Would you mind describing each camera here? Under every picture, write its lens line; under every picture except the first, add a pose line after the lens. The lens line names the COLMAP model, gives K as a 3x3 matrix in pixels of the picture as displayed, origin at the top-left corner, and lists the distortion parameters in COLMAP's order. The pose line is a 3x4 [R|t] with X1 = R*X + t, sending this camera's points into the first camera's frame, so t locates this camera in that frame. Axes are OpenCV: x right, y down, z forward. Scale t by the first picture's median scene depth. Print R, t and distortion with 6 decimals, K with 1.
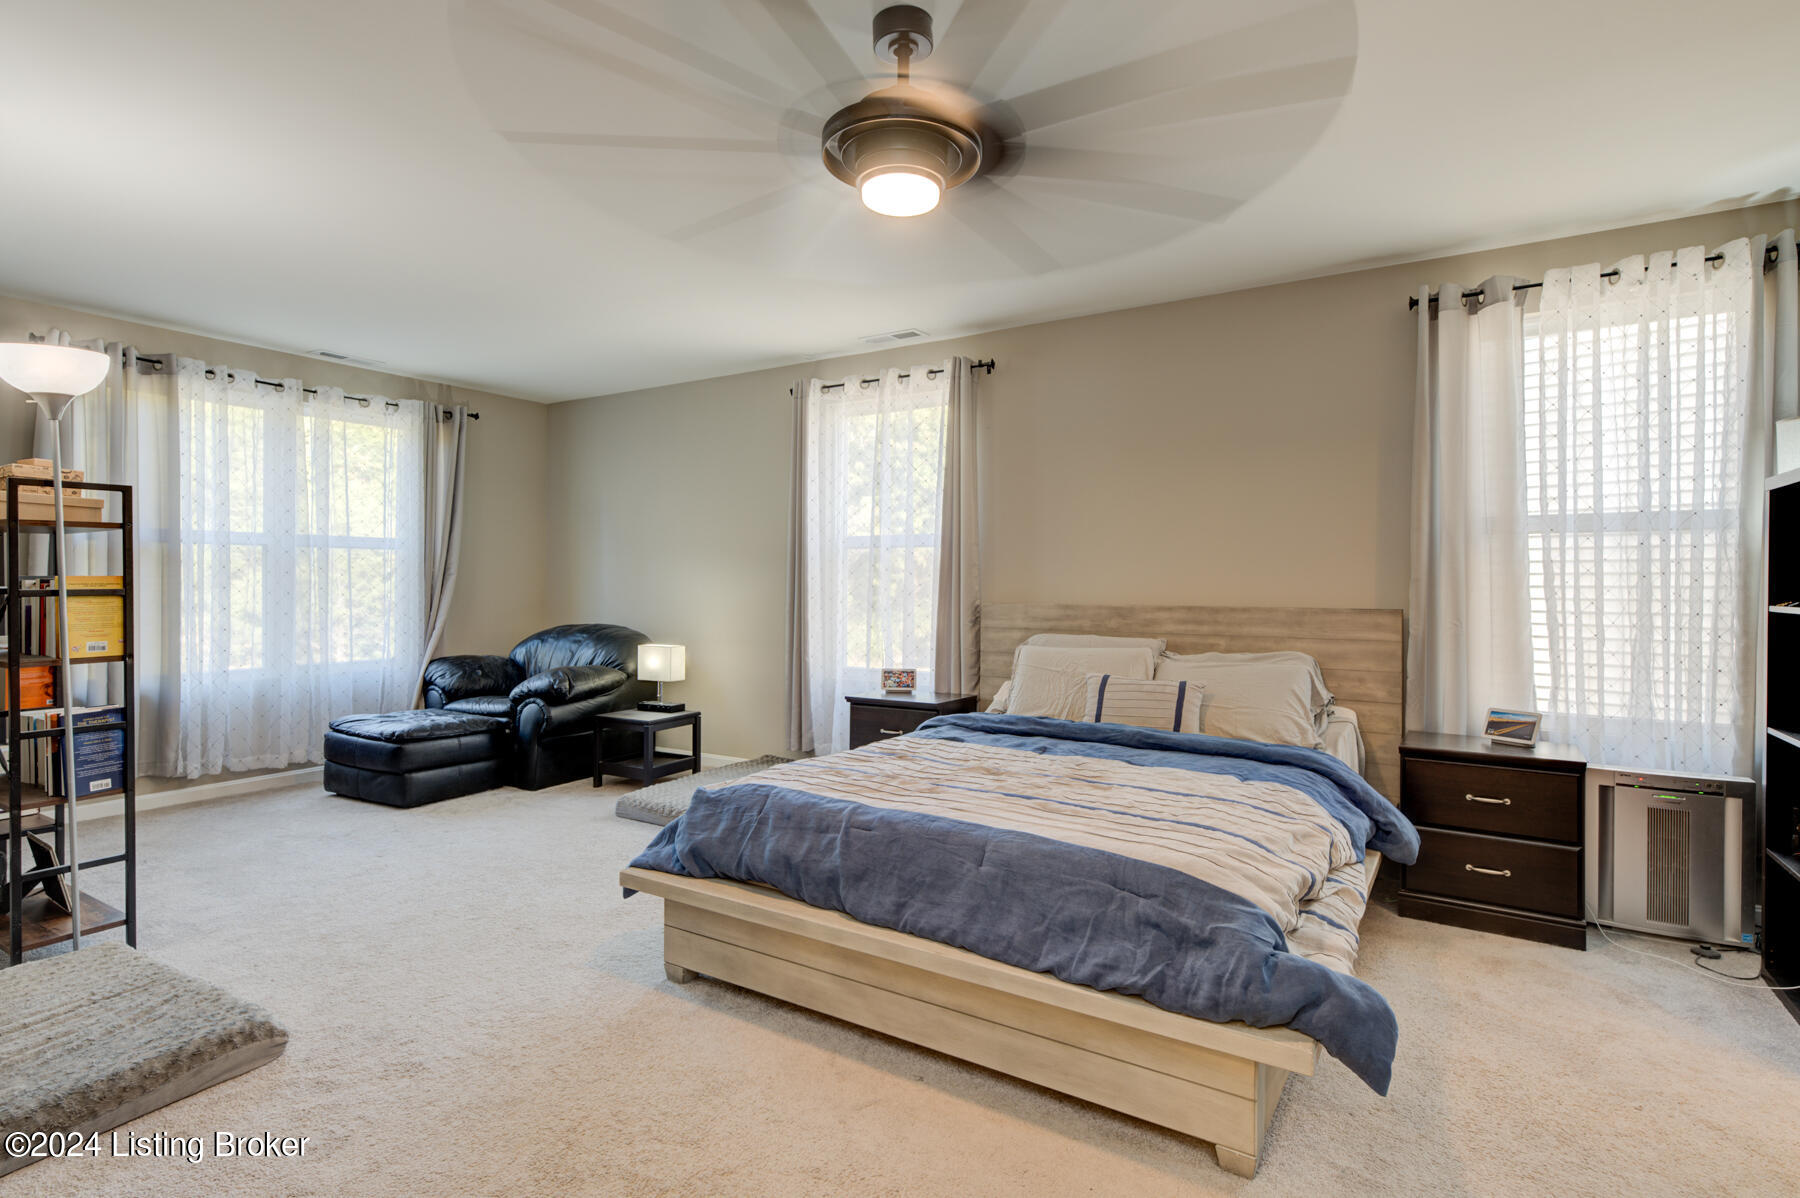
lens RADIAL K [[831.6, 0, 899.2], [0, 831.6, 584.6], [0, 0, 1]] dist [0.001319, 0.000927]
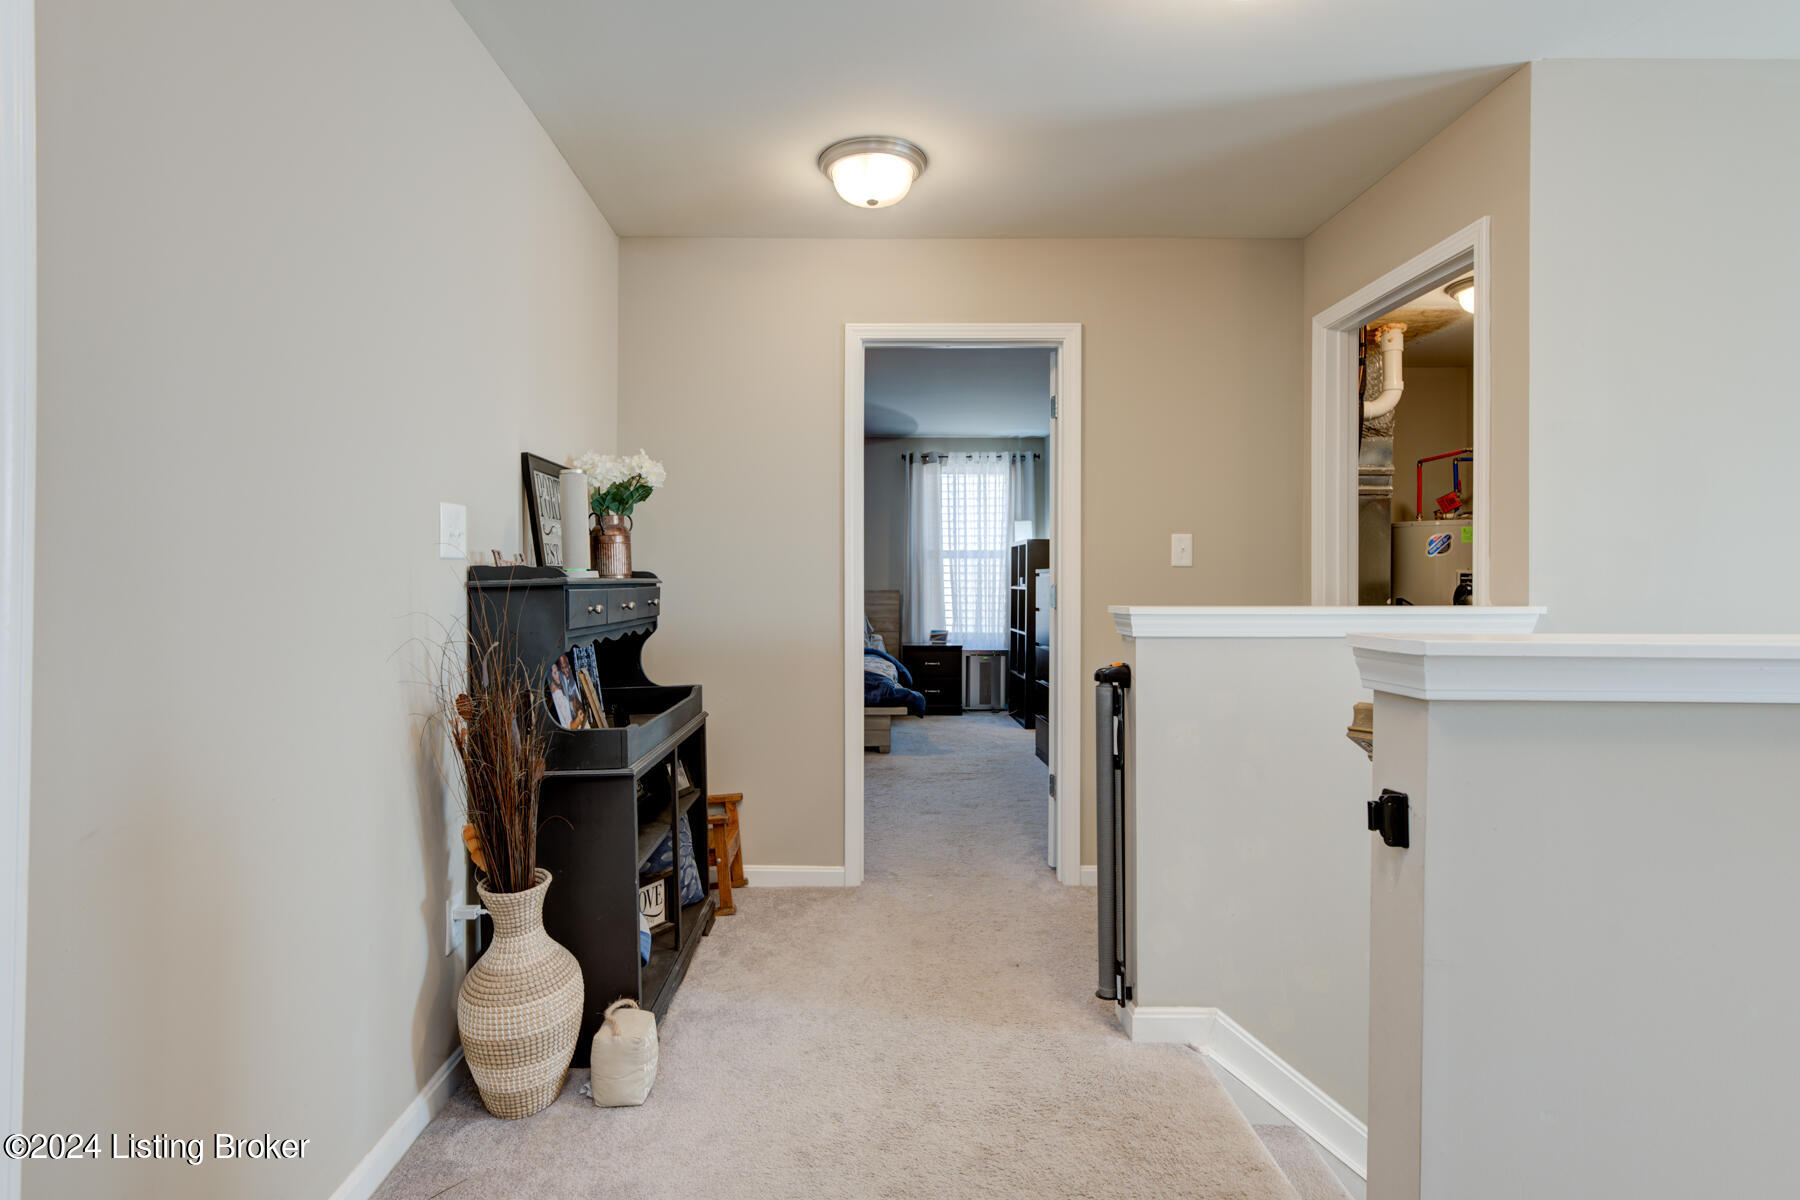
lens RADIAL K [[913.9, 0, 895.4], [0, 913.9, 597.4], [0, 0, 1]] dist [0.003264, 0.002635]
pose [[0.827327, -0.005068, 0.561698, -0.861005], [0.002690, 0.999984, 0.005060, 0.039826], [-0.561714, -0.002676, 0.827327, -1.129201]]
